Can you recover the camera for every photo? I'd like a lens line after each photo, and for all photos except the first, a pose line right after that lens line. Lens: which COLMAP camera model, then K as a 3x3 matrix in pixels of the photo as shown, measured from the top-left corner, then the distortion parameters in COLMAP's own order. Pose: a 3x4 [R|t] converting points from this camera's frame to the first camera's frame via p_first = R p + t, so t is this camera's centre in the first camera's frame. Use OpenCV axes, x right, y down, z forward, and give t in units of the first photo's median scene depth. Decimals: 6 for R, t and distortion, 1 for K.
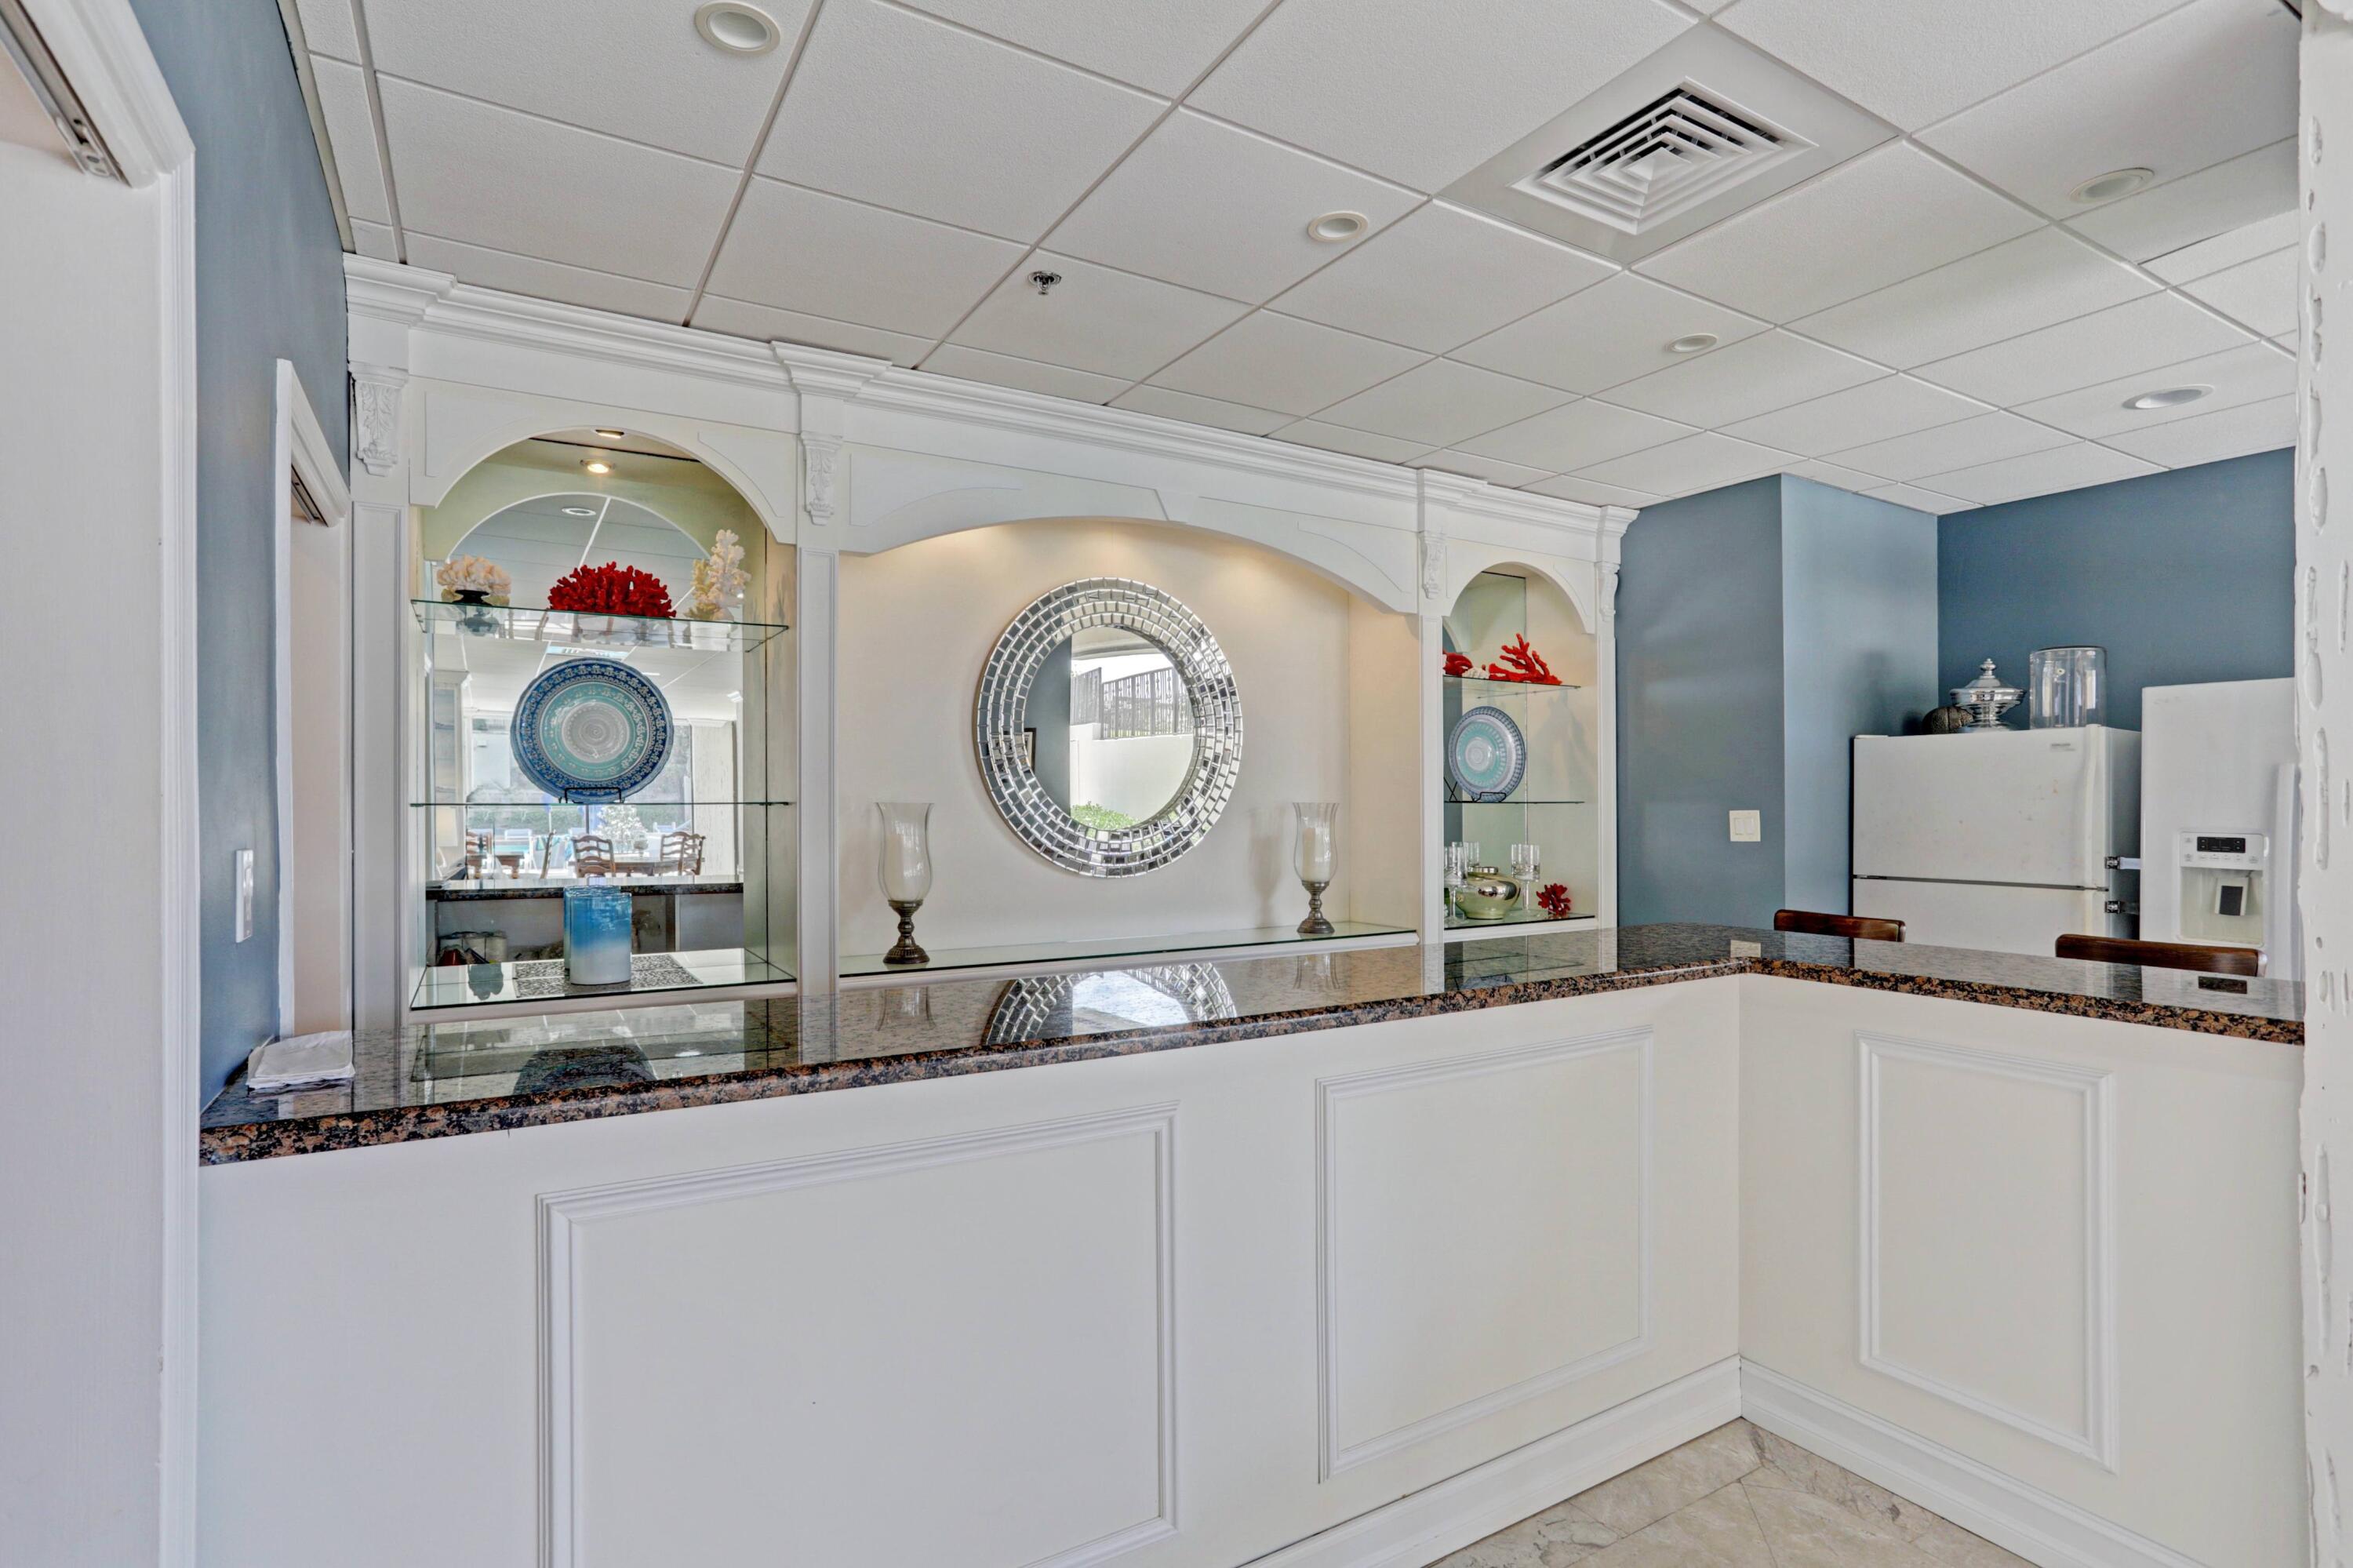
lens RADIAL K [[1128.1, 0, 1174.2], [0, 1128.1, 805.2], [0, 0, 1]] dist [0.000300, 0.000241]
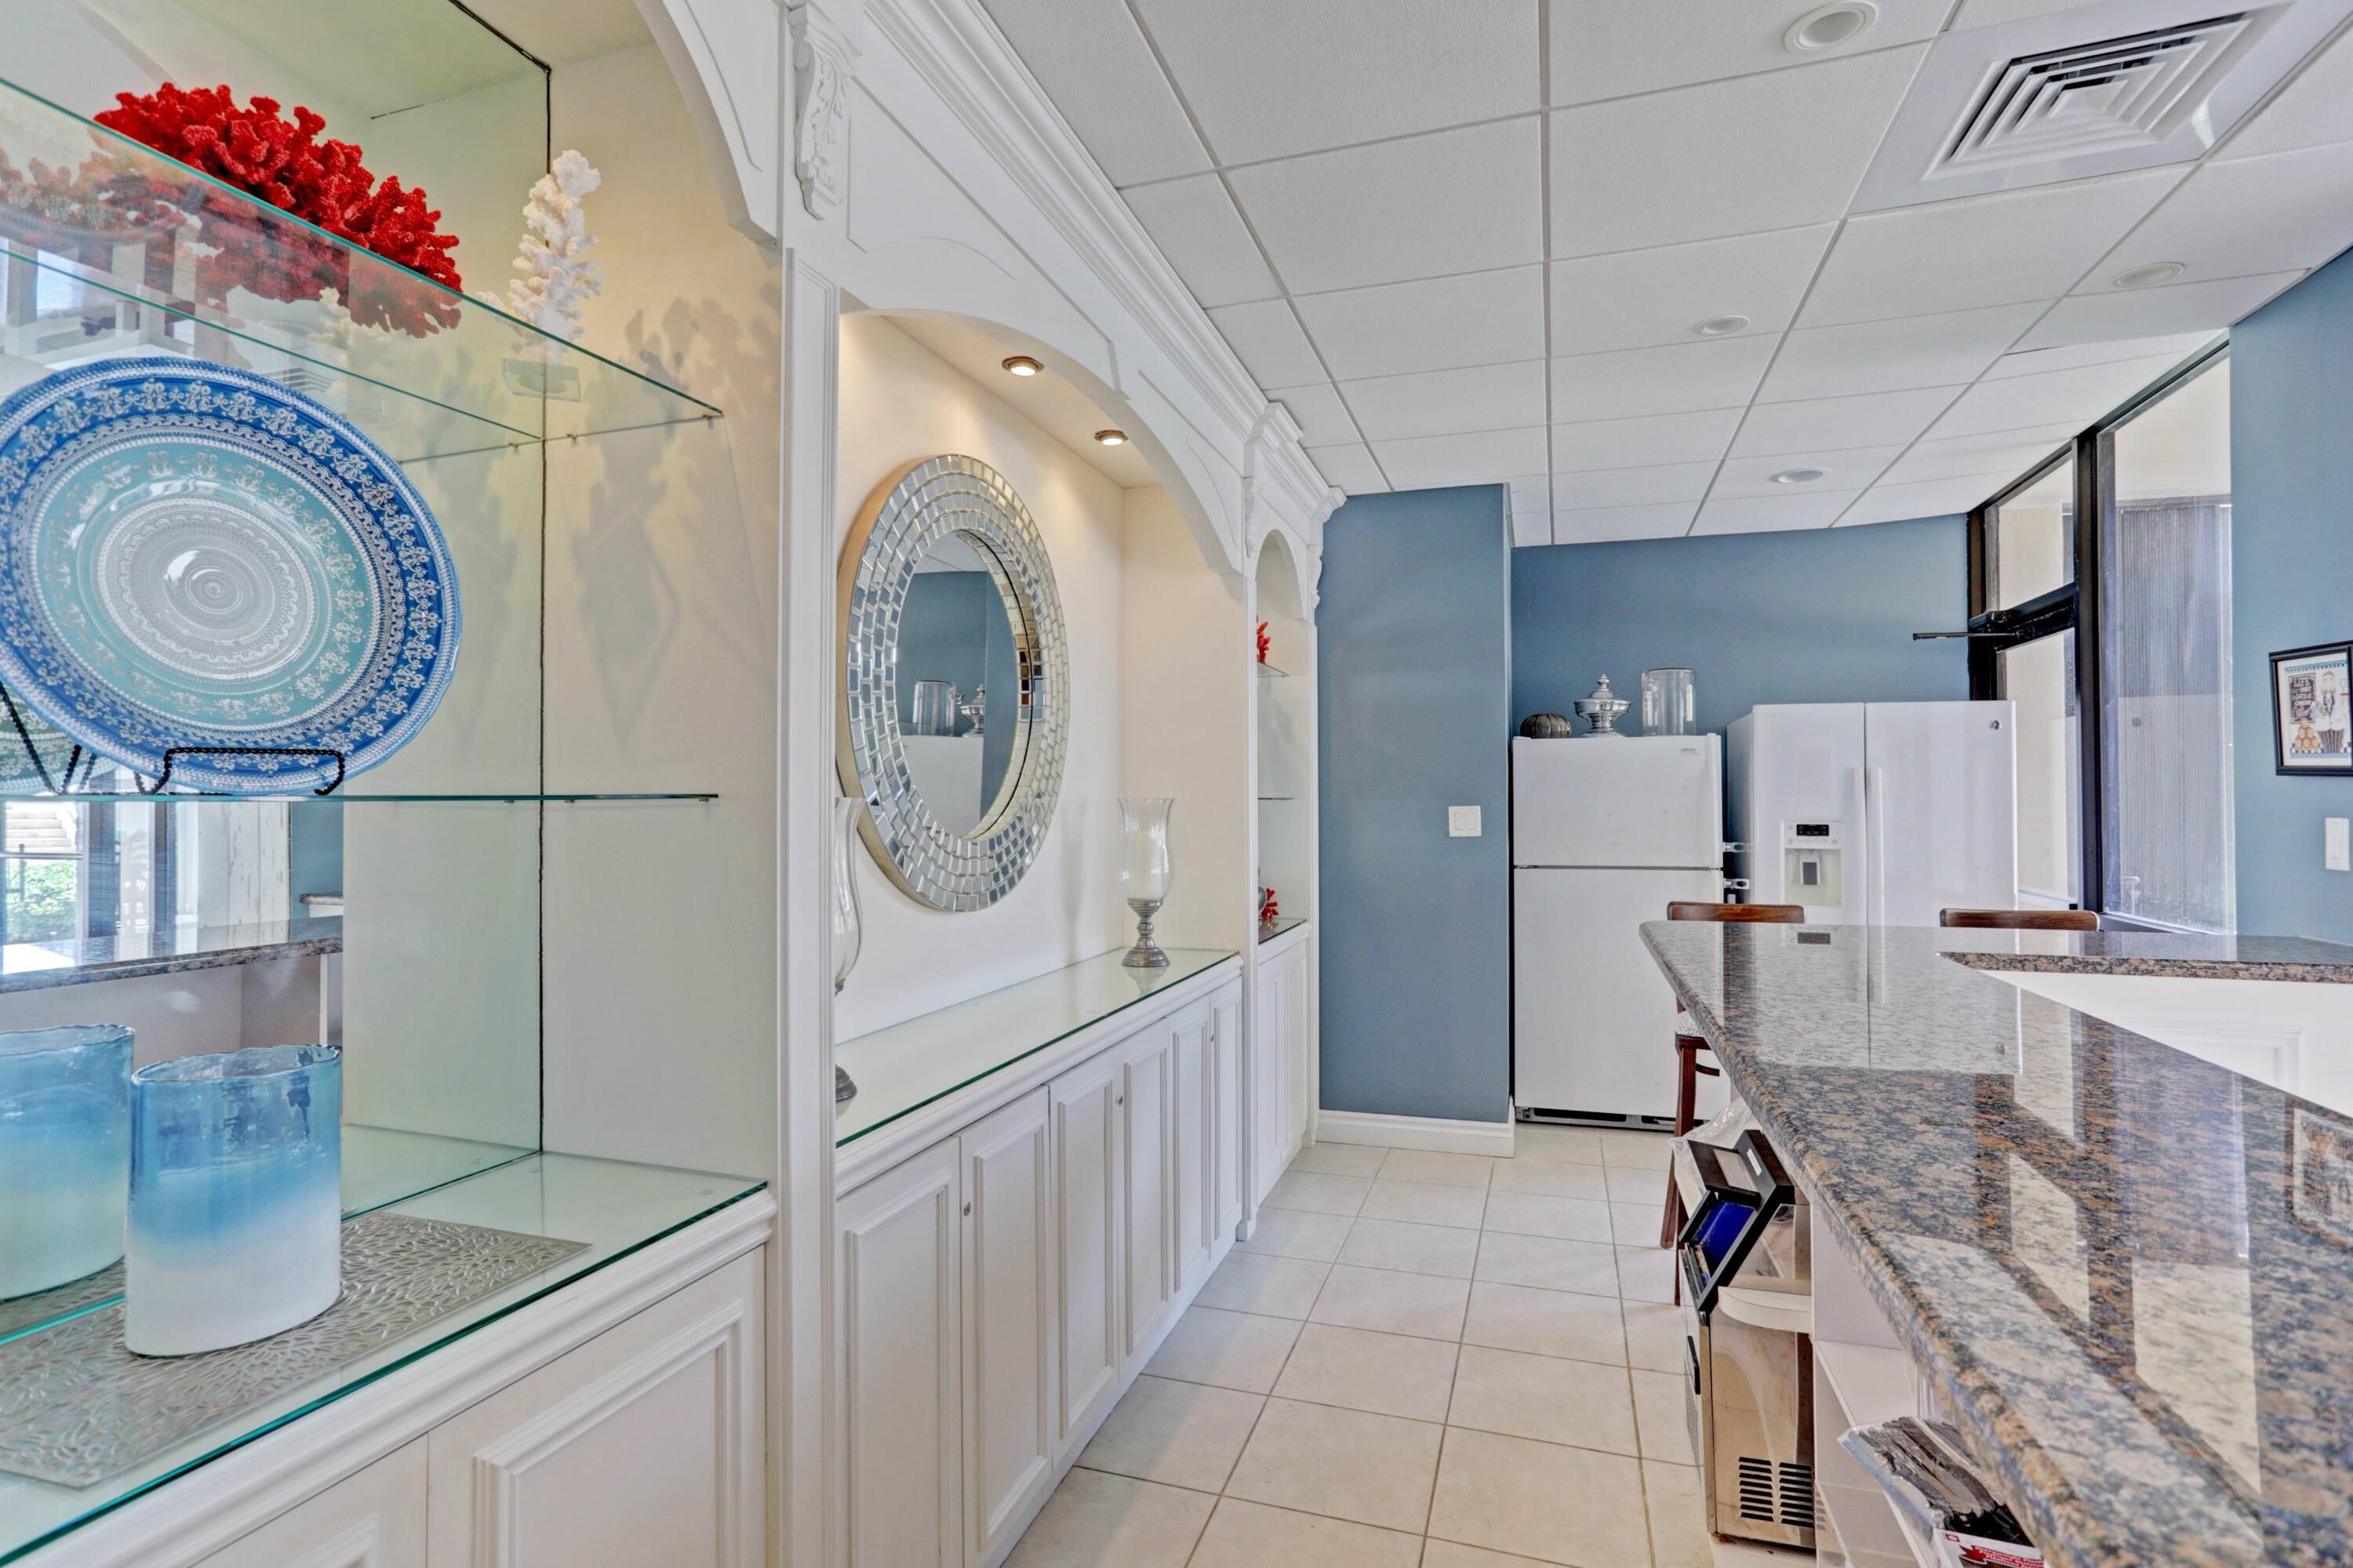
lens RADIAL K [[1143.1, 0, 1176.5], [0, 1143.1, 784.0], [0, 0, 1]] dist [-0.000958, 0.012512]
pose [[0.755618, 0.007874, 0.654965, -0.420415], [0.003956, 0.999855, -0.016584, 0.001073], [-0.655000, 0.015122, 0.755477, 0.441118]]
